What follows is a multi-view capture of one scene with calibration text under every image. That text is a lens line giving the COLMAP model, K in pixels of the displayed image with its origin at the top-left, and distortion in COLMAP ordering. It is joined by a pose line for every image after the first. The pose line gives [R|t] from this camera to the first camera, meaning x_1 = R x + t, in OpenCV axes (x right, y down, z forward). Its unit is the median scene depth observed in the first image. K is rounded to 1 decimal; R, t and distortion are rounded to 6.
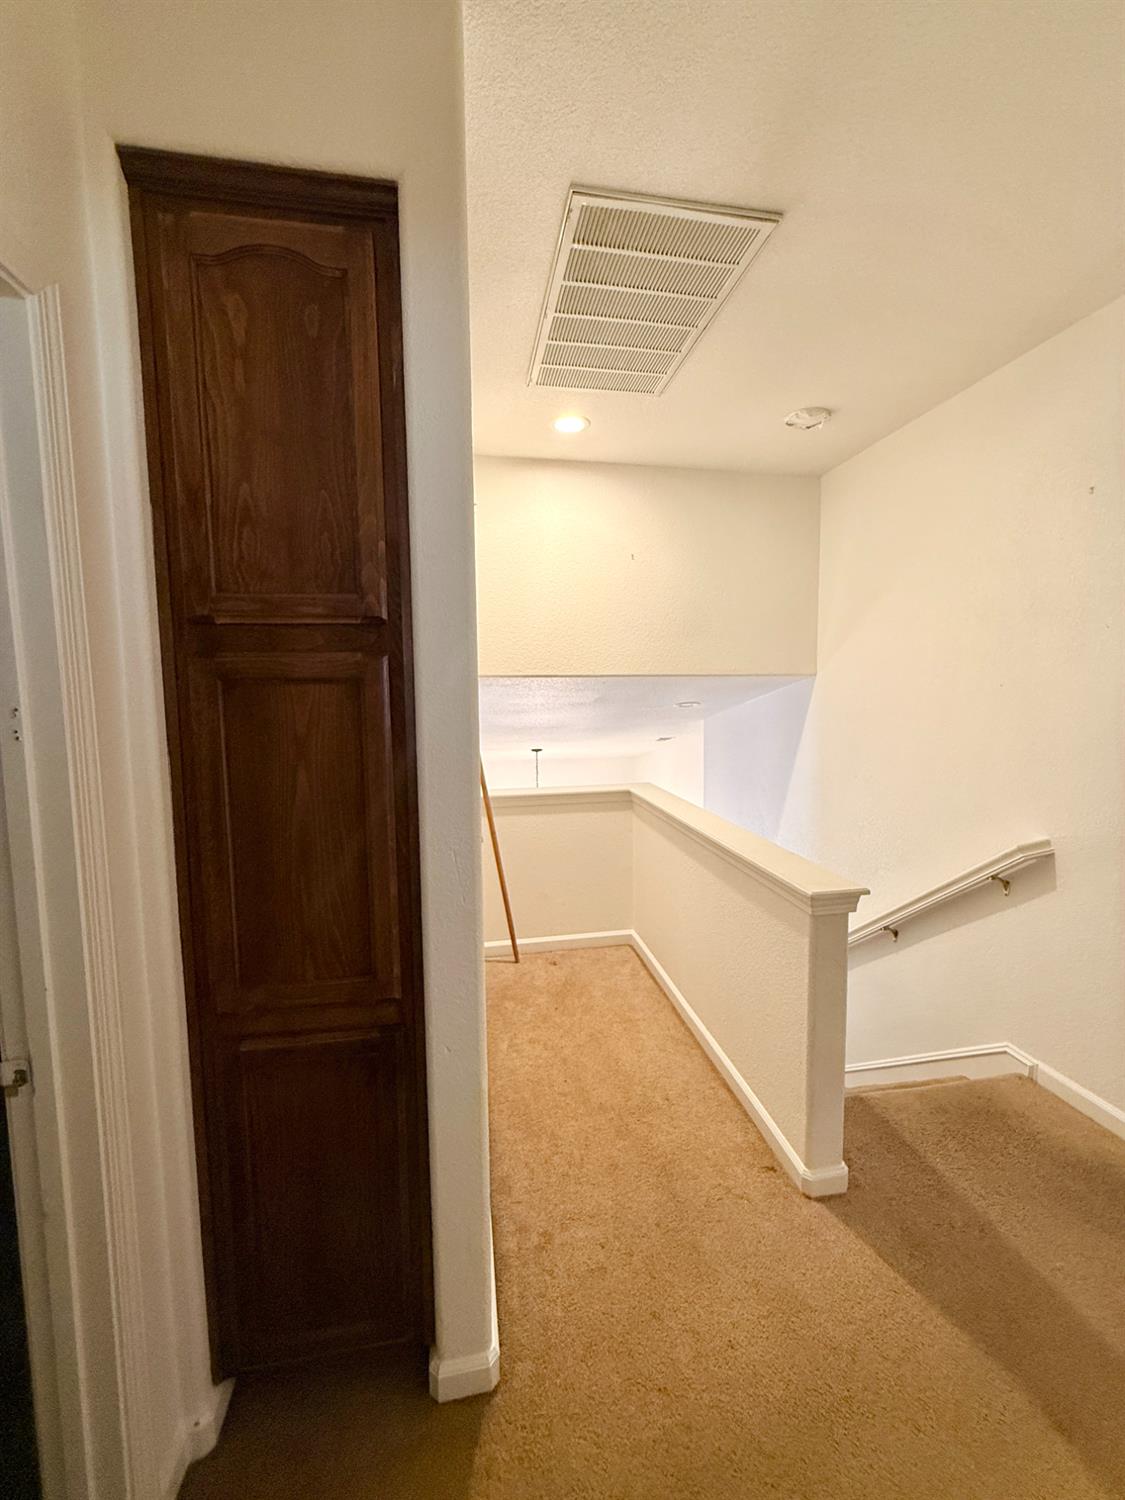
lens RADIAL K [[600.0, 0, 566.0], [0, 600.0, 746.4], [0, 0, 1]] dist [-0.000760, 0.000286]
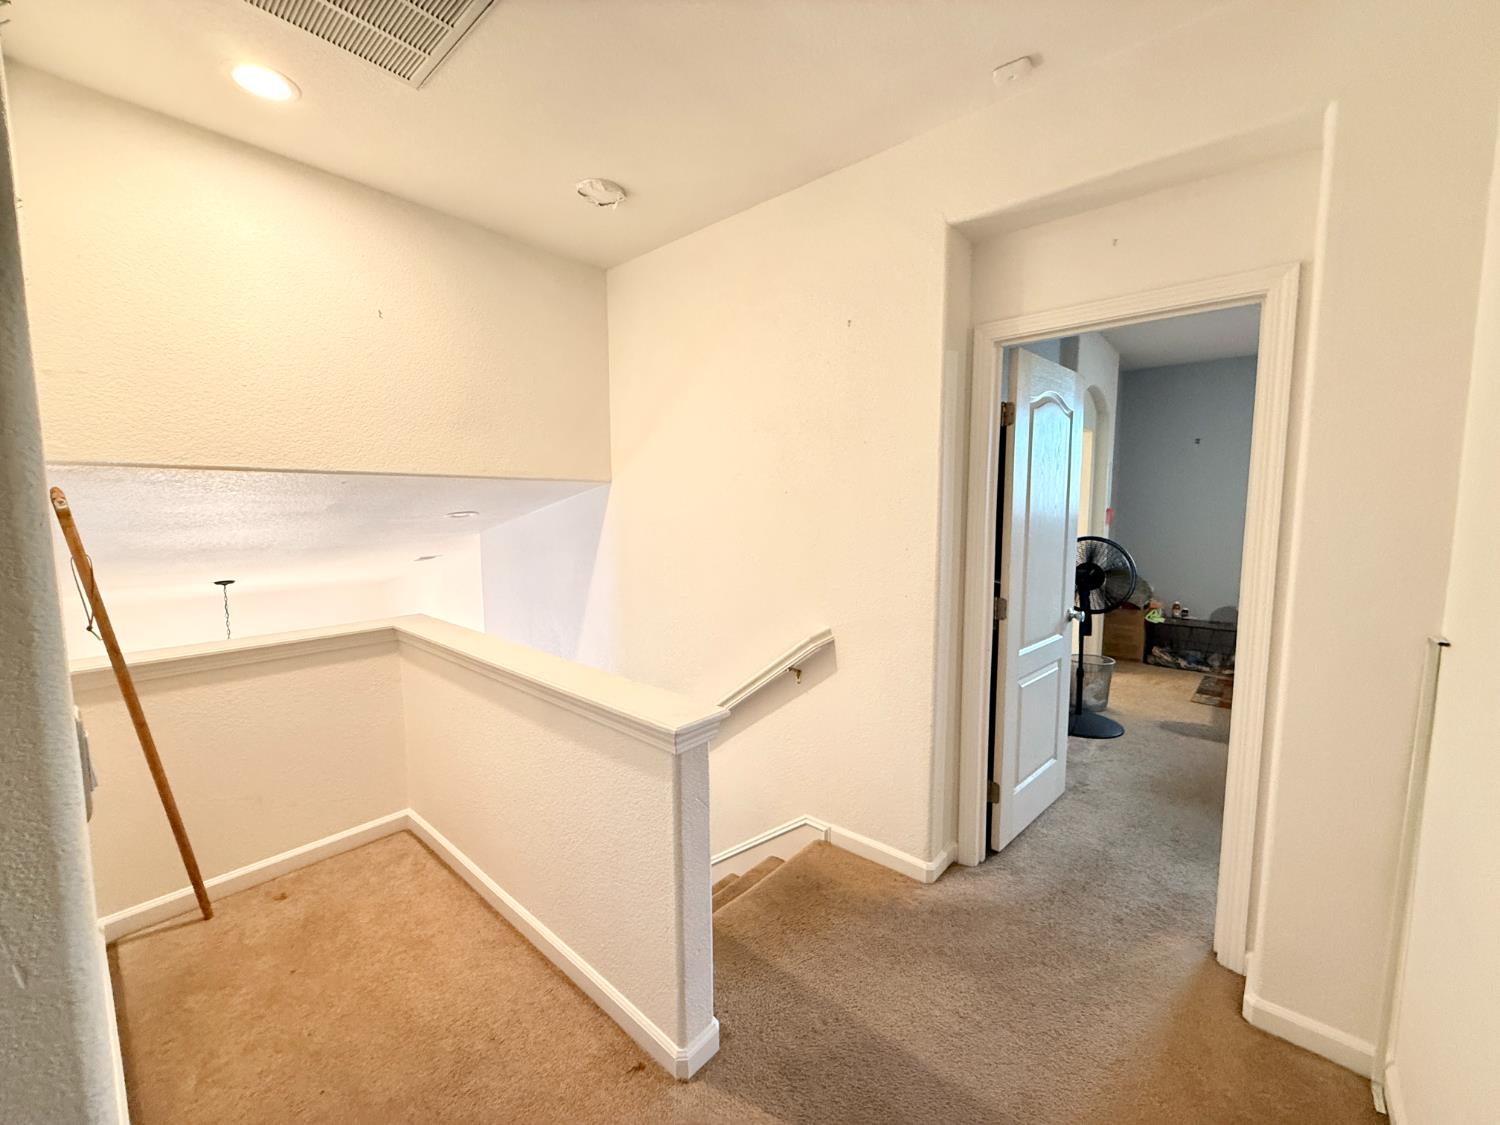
lens RADIAL K [[600.0, 0, 748.1], [0, 600.0, 561.3], [0, 0, 1]] dist [-0.000760, 0.000286]
pose [[0.781273, -0.050211, 0.622166, -0.013878], [0.050610, 0.998573, 0.017037, 0.000836], [-0.622134, 0.018177, 0.782700, 0.179122]]
